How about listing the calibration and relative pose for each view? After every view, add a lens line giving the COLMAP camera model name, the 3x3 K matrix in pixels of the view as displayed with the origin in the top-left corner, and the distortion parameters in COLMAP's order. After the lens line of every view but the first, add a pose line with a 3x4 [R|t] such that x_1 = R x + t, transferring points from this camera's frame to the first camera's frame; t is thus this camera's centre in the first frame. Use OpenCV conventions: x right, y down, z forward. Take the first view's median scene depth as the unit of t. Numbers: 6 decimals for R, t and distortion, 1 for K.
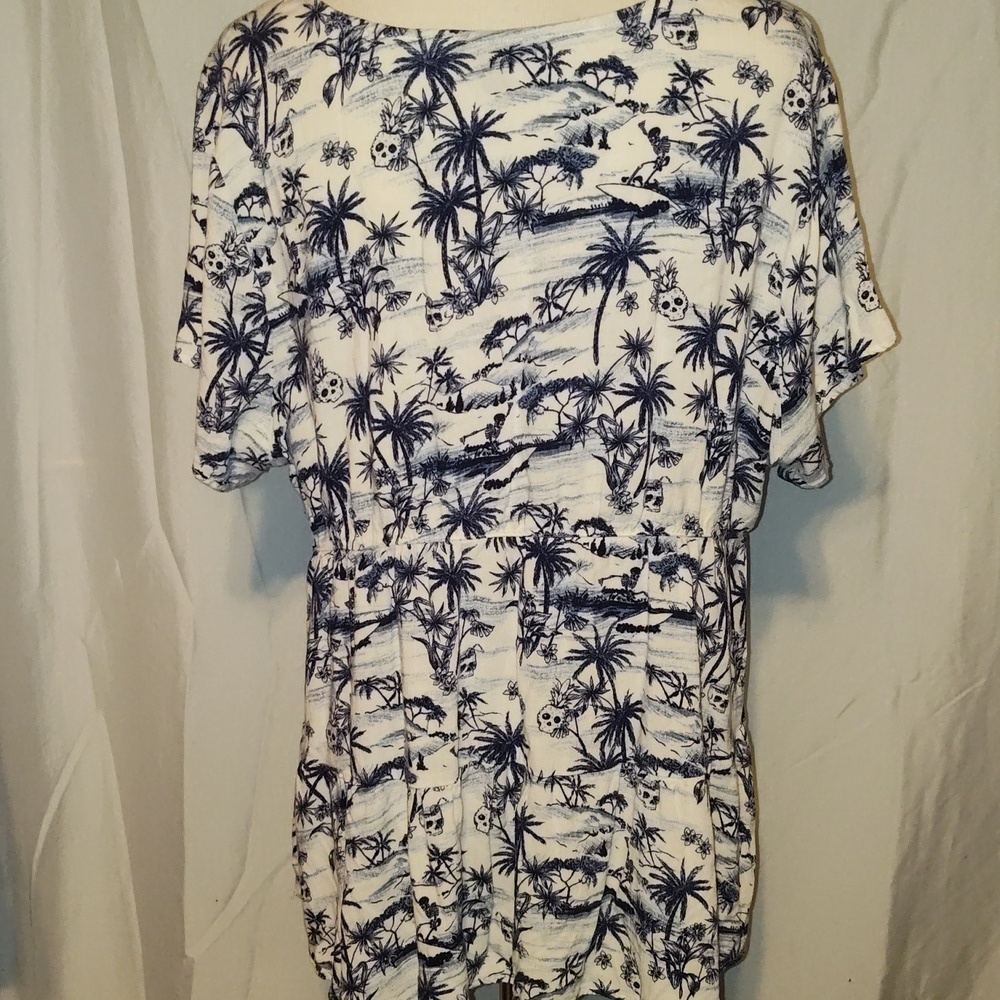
lens RADIAL K [[1581.7, 0, 500.0], [0, 1581.7, 500.0], [0, 0, 1]] dist [0.017779, 0.044865]
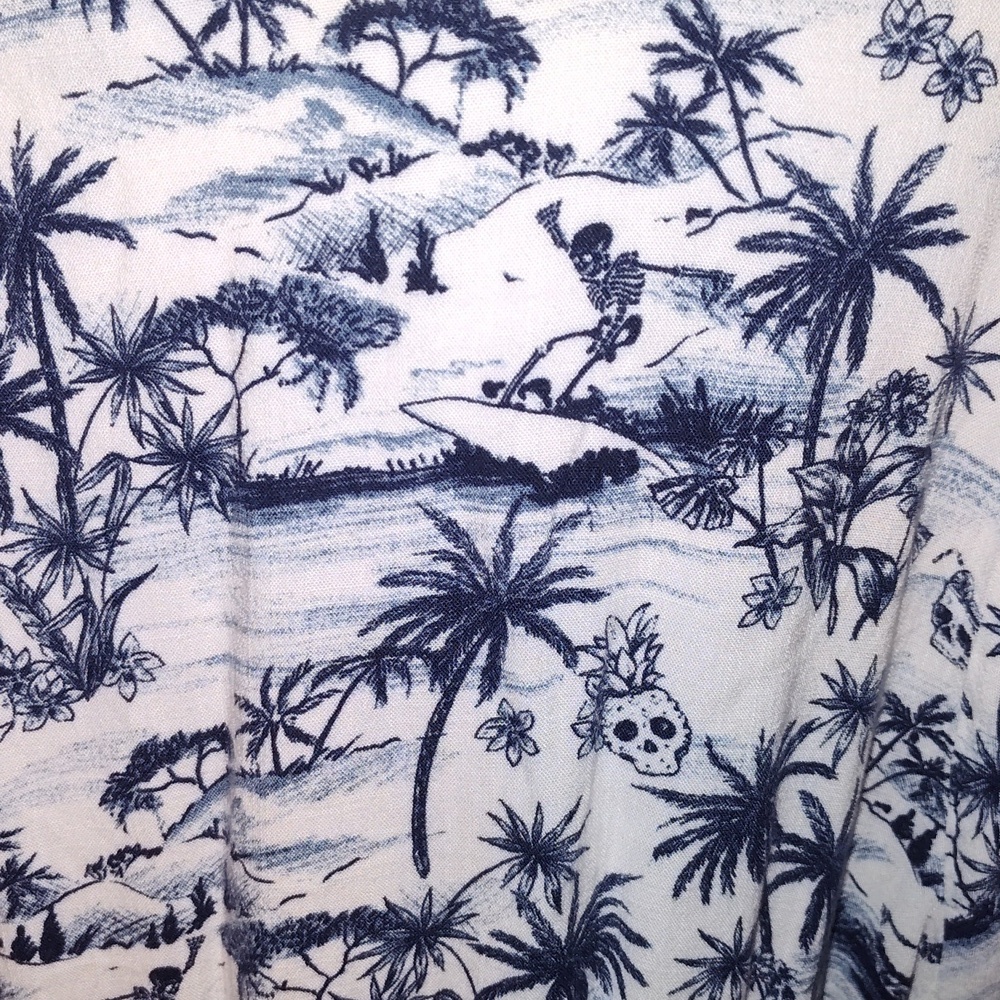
lens RADIAL K [[1581.7, 0, 500.0], [0, 1581.7, 500.0], [0, 0, 1]] dist [0.017779, 0.044865]
pose [[0.998136, 0.034988, -0.050000, 0.094437], [-0.029980, 0.994773, 0.097611, -0.206572], [0.053154, -0.095930, 0.993968, 0.677626]]
